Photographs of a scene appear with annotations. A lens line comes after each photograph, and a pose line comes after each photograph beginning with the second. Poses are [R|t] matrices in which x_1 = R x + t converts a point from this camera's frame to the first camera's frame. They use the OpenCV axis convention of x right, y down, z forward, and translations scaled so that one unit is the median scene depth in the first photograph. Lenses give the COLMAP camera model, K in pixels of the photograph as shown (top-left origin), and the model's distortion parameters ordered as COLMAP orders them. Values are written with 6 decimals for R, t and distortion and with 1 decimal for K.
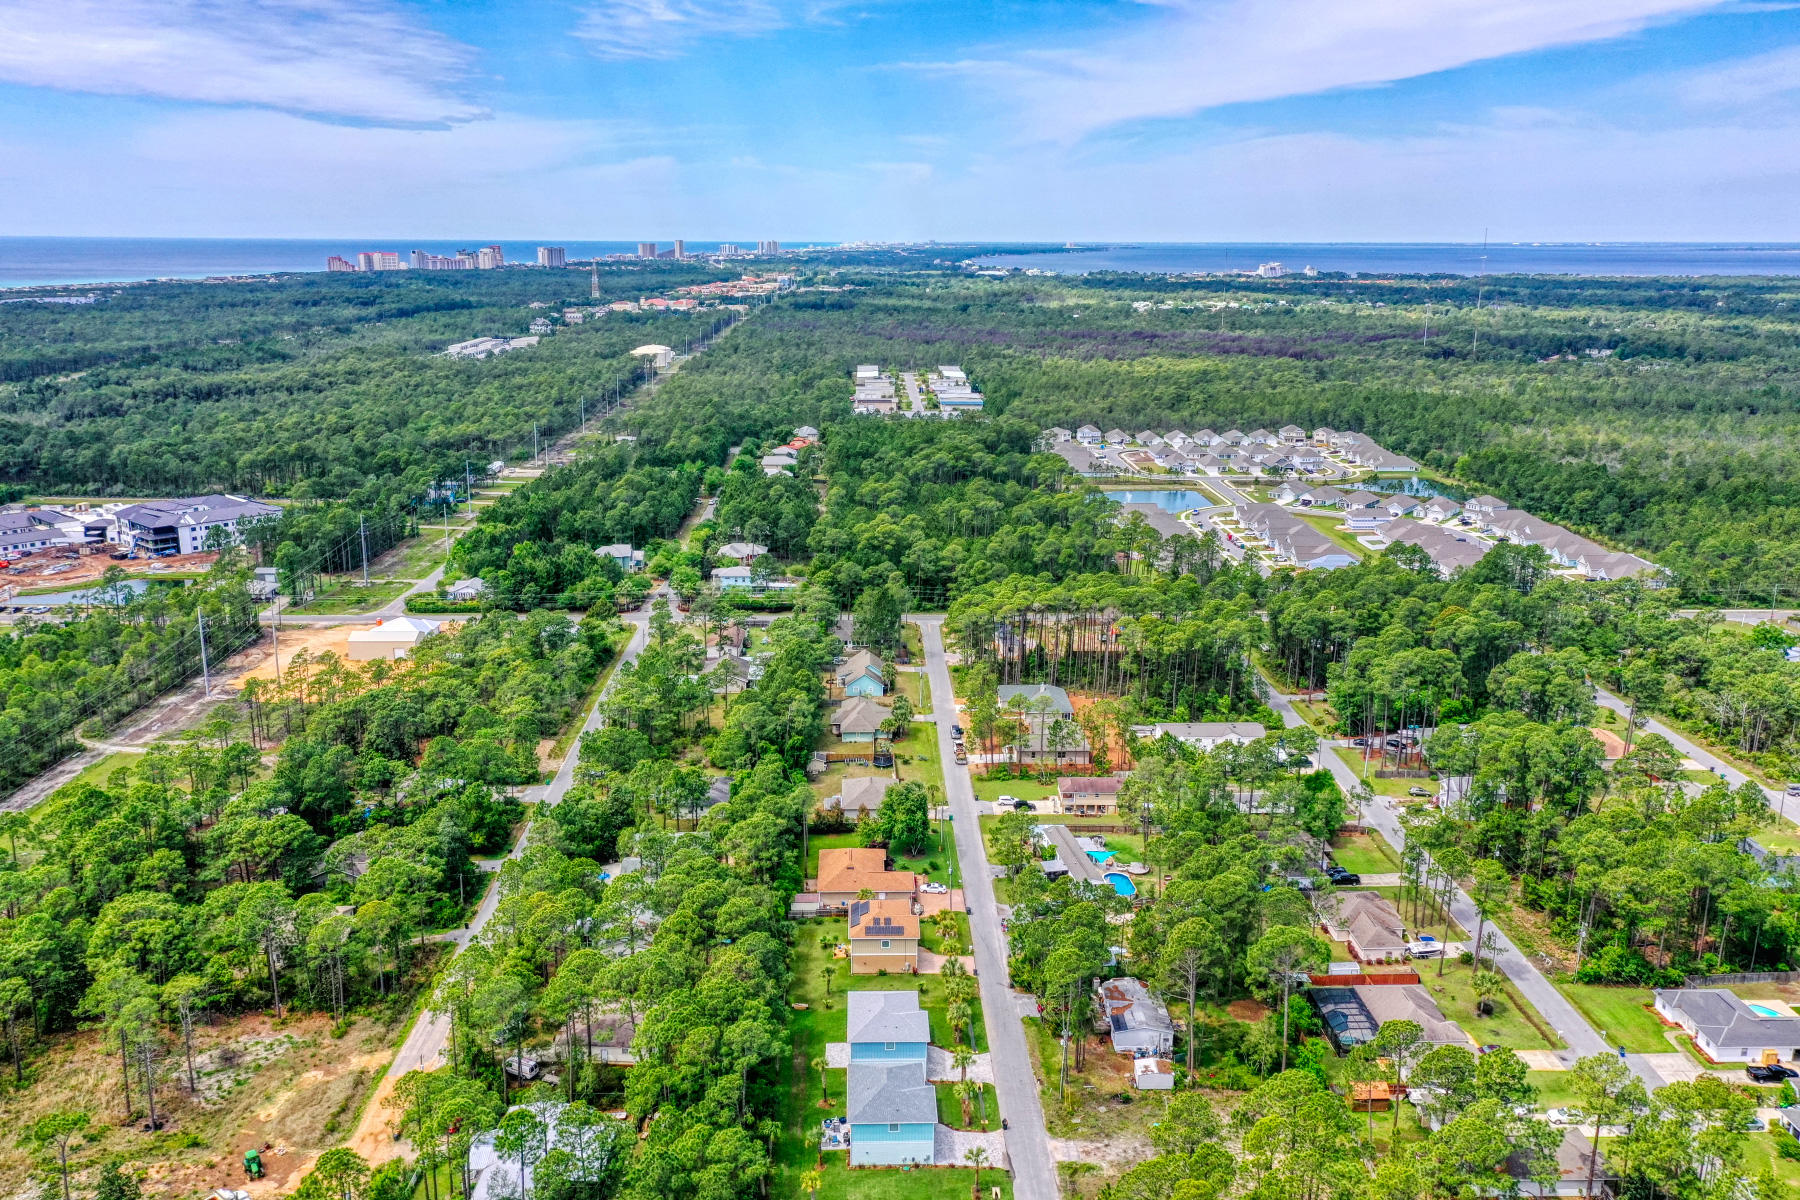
lens RADIAL K [[1425.0, 0, 897.4], [0, 1425.0, 595.3], [0, 0, 1]] dist [0.012047, -0.002551]
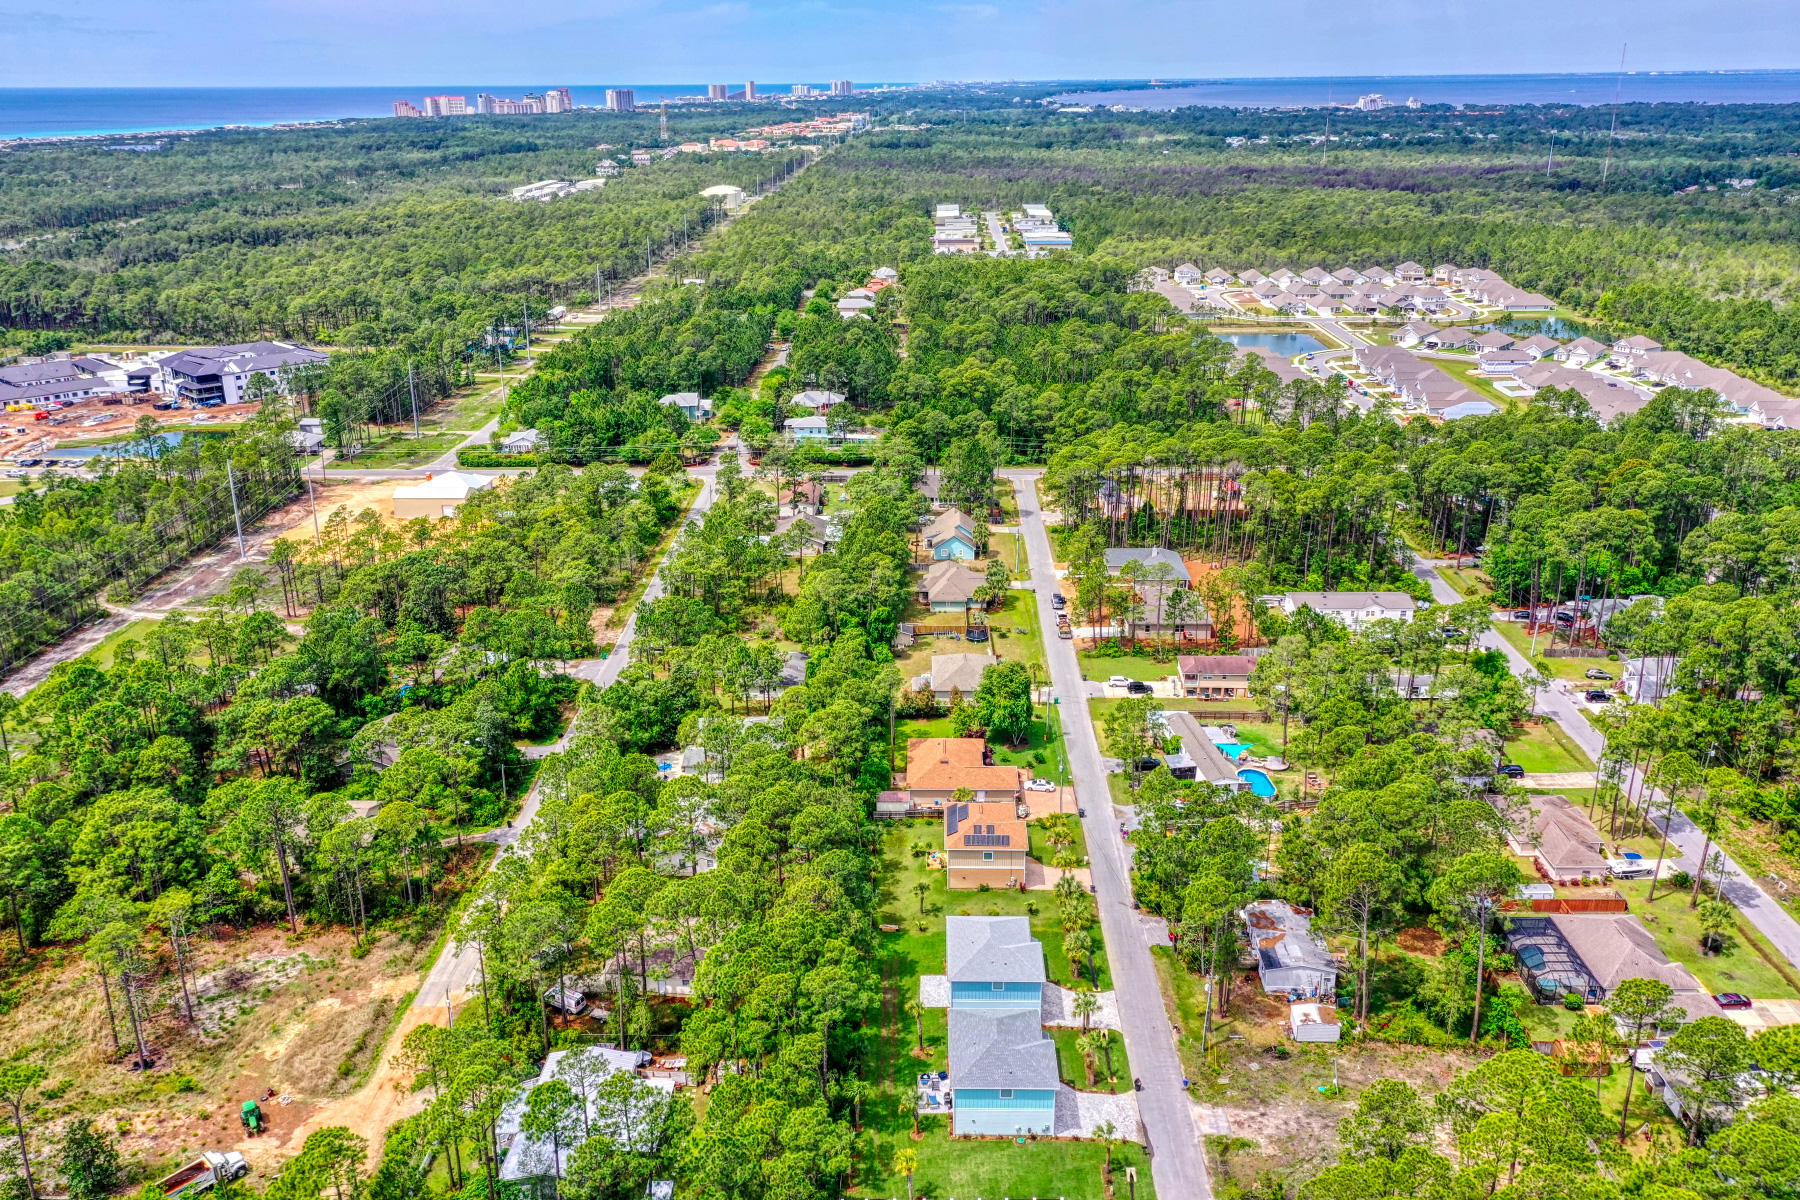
lens RADIAL K [[1425.0, 0, 897.4], [0, 1425.0, 595.3], [0, 0, 1]] dist [0.012047, -0.002551]
pose [[0.998624, 0.004722, -0.052234, -0.012051], [0.000639, 0.994770, 0.102141, 0.001092], [0.052443, -0.102034, 0.993398, 0.105182]]
